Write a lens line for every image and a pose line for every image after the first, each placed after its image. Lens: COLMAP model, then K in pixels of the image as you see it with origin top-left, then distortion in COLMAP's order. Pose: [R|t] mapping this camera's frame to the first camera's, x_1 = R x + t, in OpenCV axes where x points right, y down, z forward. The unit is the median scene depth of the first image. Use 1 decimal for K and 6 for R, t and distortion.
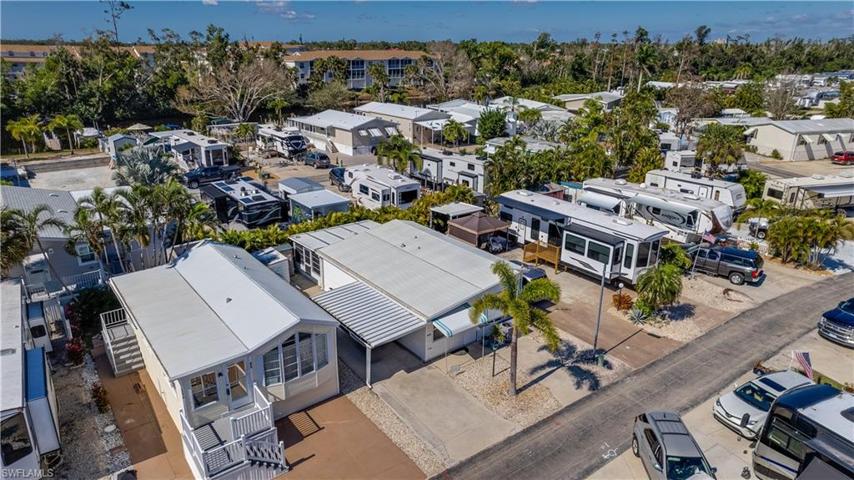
lens RADIAL K [[550.7, 0, 426.4], [0, 550.7, 233.7], [0, 0, 1]] dist [-0.042049, 0.059068]
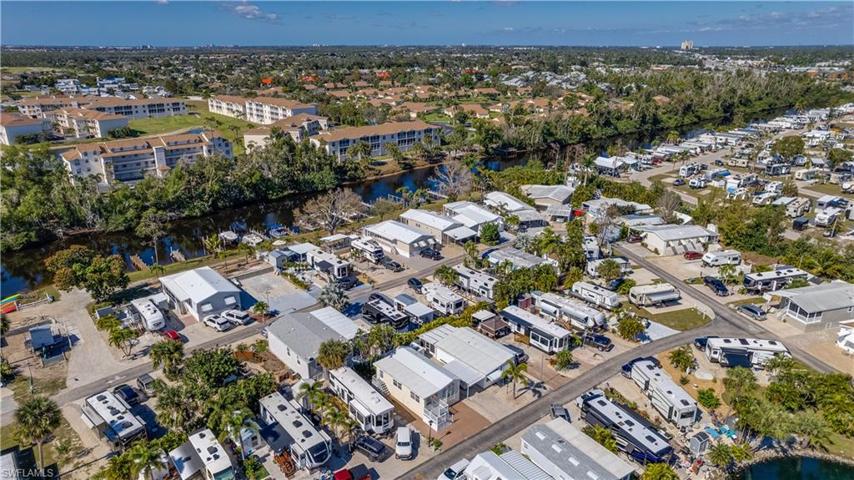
lens RADIAL K [[550.7, 0, 426.4], [0, 550.7, 235.5], [0, 0, 1]] dist [-0.042049, 0.059068]
pose [[0.999038, -0.019314, 0.039369, -0.271389], [0.019095, 0.999800, 0.005944, -0.406948], [-0.039475, -0.005187, 0.999207, -1.279175]]
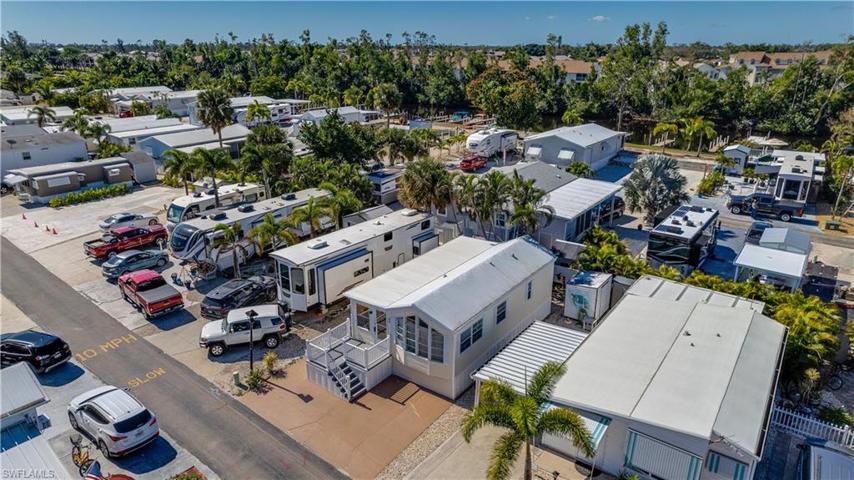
lens RADIAL K [[550.7, 0, 423.8], [0, 550.7, 237.0], [0, 0, 1]] dist [-0.042049, 0.059068]
pose [[0.267768, 0.315039, -0.910522, 0.405163], [-0.317183, 0.921178, 0.225448, -0.125064], [0.909778, 0.228434, 0.346587, 0.312463]]
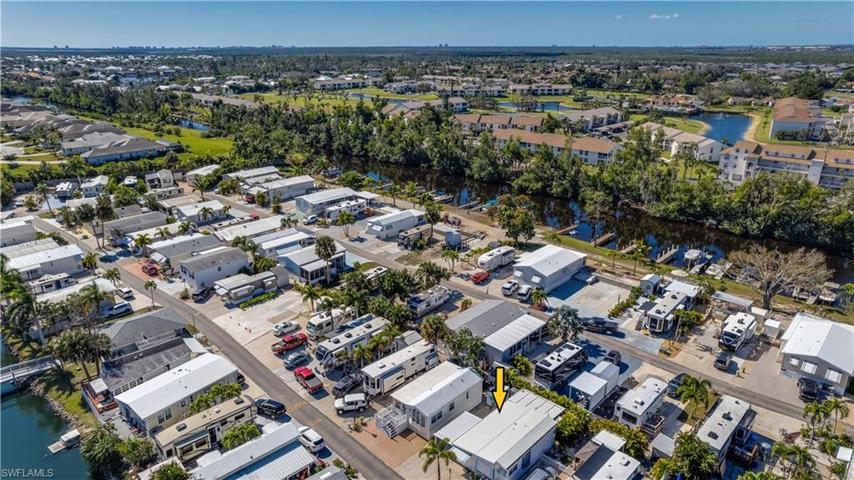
lens RADIAL K [[550.7, 0, 425.9], [0, 550.7, 241.8], [0, 0, 1]] dist [-0.042049, 0.059068]
pose [[0.151341, 0.334741, -0.930078, 1.257845], [-0.324138, 0.905695, 0.273223, -0.829974], [0.933826, 0.260124, 0.245571, 0.023730]]
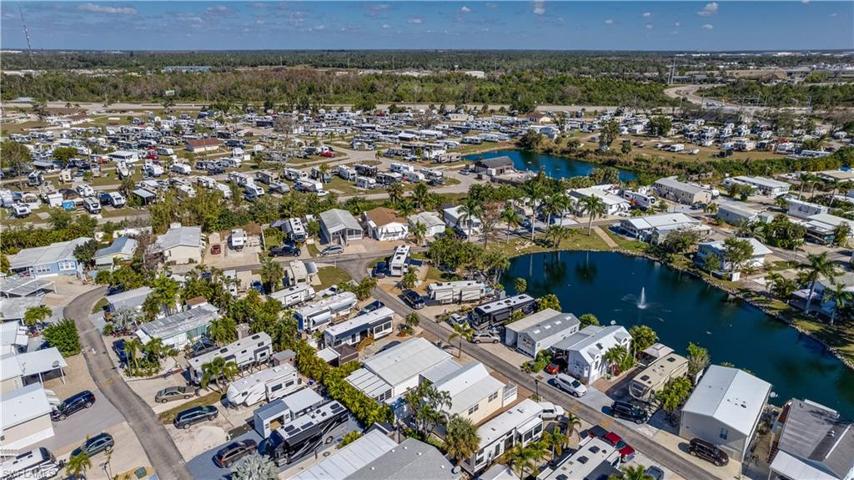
lens RADIAL K [[550.7, 0, 424.2], [0, 550.7, 231.0], [0, 0, 1]] dist [-0.042049, 0.059068]
pose [[-0.087605, -0.322626, 0.942464, -1.752582], [0.323556, 0.885589, 0.333232, -1.020723], [-0.942145, 0.334133, 0.026805, 0.511545]]
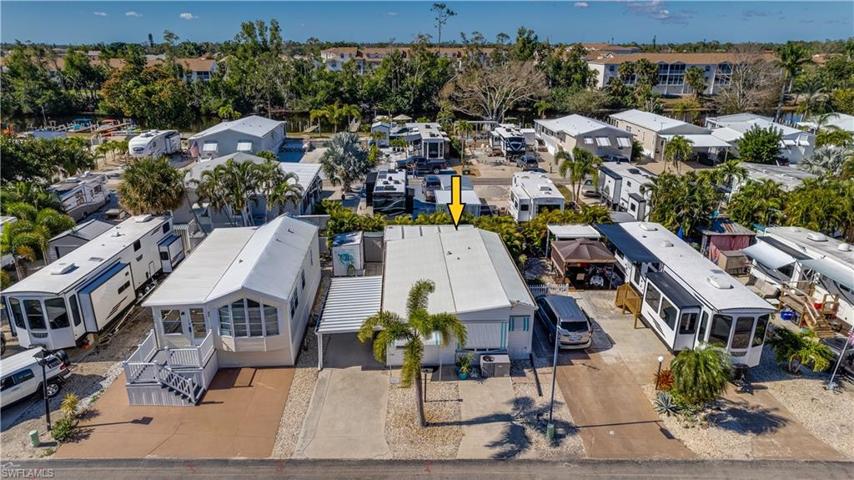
lens RADIAL K [[550.7, 0, 425.4], [0, 550.7, 235.0], [0, 0, 1]] dist [-0.042049, 0.059068]
pose [[0.816597, 0.185216, -0.546684, 0.369538], [-0.185237, 0.981114, 0.055707, -0.046649], [0.546677, 0.055776, 0.835484, 0.124210]]
